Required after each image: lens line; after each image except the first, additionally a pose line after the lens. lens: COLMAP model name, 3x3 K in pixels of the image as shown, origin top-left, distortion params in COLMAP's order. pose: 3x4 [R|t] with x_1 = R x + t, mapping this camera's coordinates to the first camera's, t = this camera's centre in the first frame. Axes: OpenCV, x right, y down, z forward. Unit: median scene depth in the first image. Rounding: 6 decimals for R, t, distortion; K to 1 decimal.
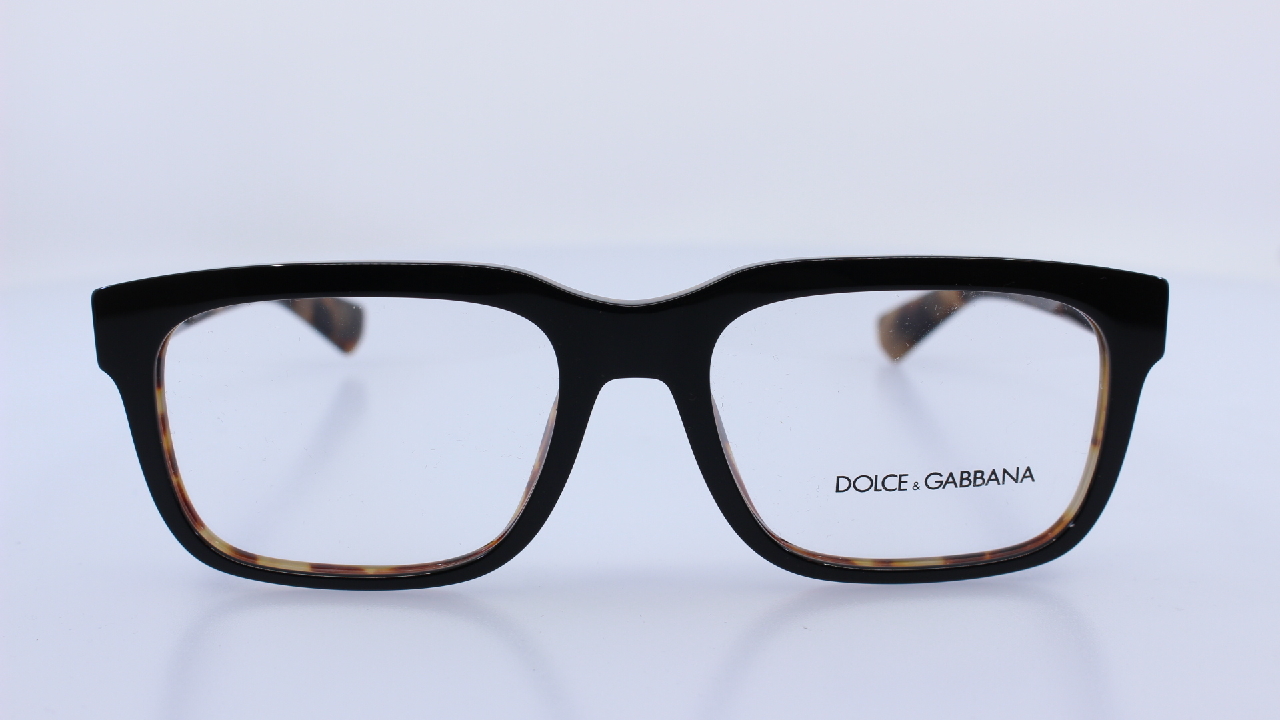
lens RADIAL K [[1717.0, 0, 636.7], [0, 1717.0, 289.4], [0, 0, 1]] dist [-0.118021, -0.783726]
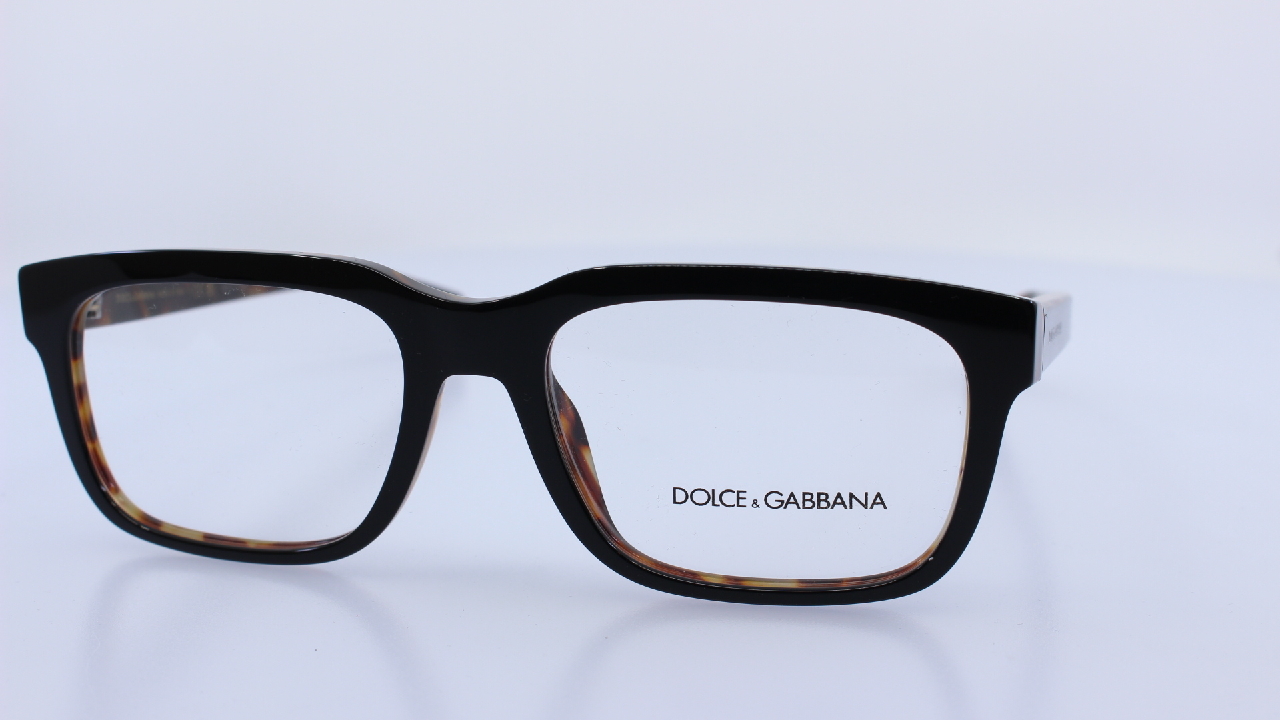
lens RADIAL K [[1717.0, 0, 636.7], [0, 1717.0, 289.4], [0, 0, 1]] dist [-0.118021, -0.783726]
pose [[0.968577, 0.042802, -0.245005, 0.330052], [-0.043789, 0.999040, 0.001421, -0.004343], [0.244830, 0.009352, 0.969521, 0.042848]]
